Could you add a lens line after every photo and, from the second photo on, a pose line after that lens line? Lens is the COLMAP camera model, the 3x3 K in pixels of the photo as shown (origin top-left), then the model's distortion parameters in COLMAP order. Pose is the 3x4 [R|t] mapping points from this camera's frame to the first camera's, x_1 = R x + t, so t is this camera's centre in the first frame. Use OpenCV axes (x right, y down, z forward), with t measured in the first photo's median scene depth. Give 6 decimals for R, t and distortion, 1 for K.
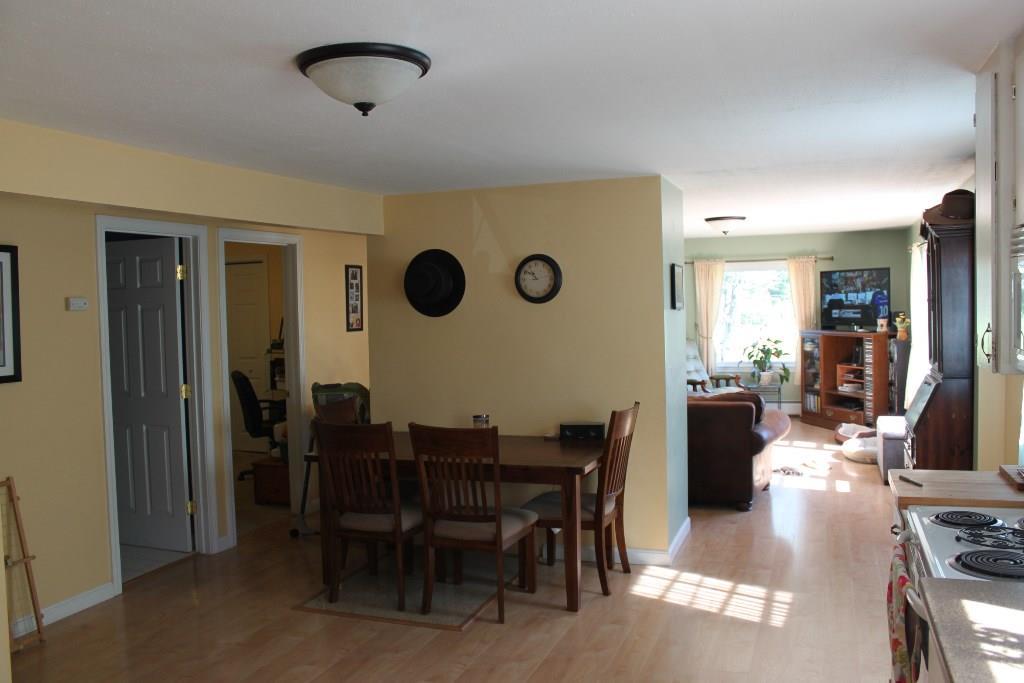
lens RADIAL K [[862.4, 0, 512.0], [0, 862.4, 341.5], [0, 0, 1]] dist [-0.008215, -0.002360]
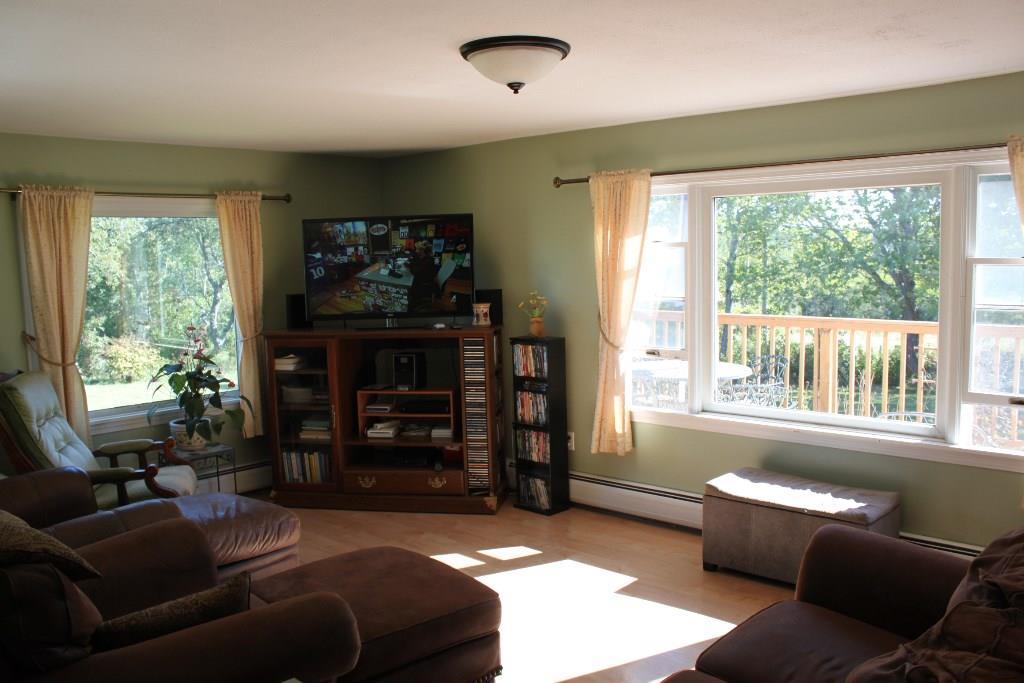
lens RADIAL K [[864.8, 0, 512.0], [0, 864.8, 341.5], [0, 0, 1]] dist [-0.165175, 0.148957]
pose [[0.368936, -0.078100, 0.926168, -0.084752], [0.057930, 0.996458, 0.060952, -0.030562], [-0.927648, 0.031166, 0.372154, 0.670113]]
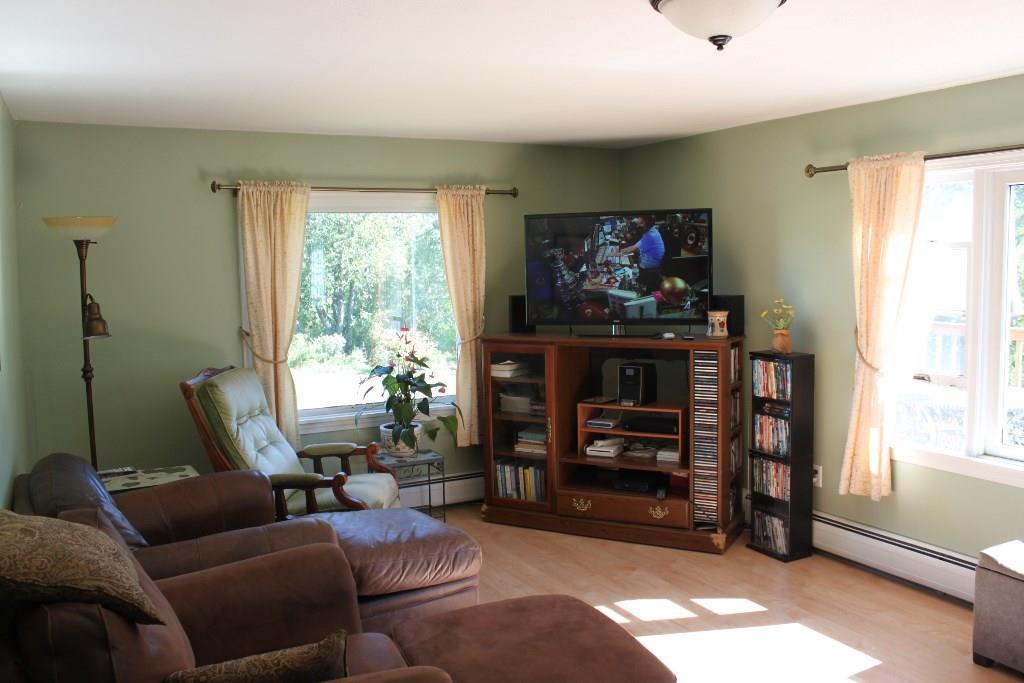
lens RADIAL K [[864.8, 0, 512.0], [0, 864.8, 341.5], [0, 0, 1]] dist [-0.165175, 0.148957]
pose [[0.648626, -0.059387, 0.758787, -0.022056], [0.038441, 0.998235, 0.045267, -0.031382], [-0.760136, -0.000192, 0.649764, 0.670185]]
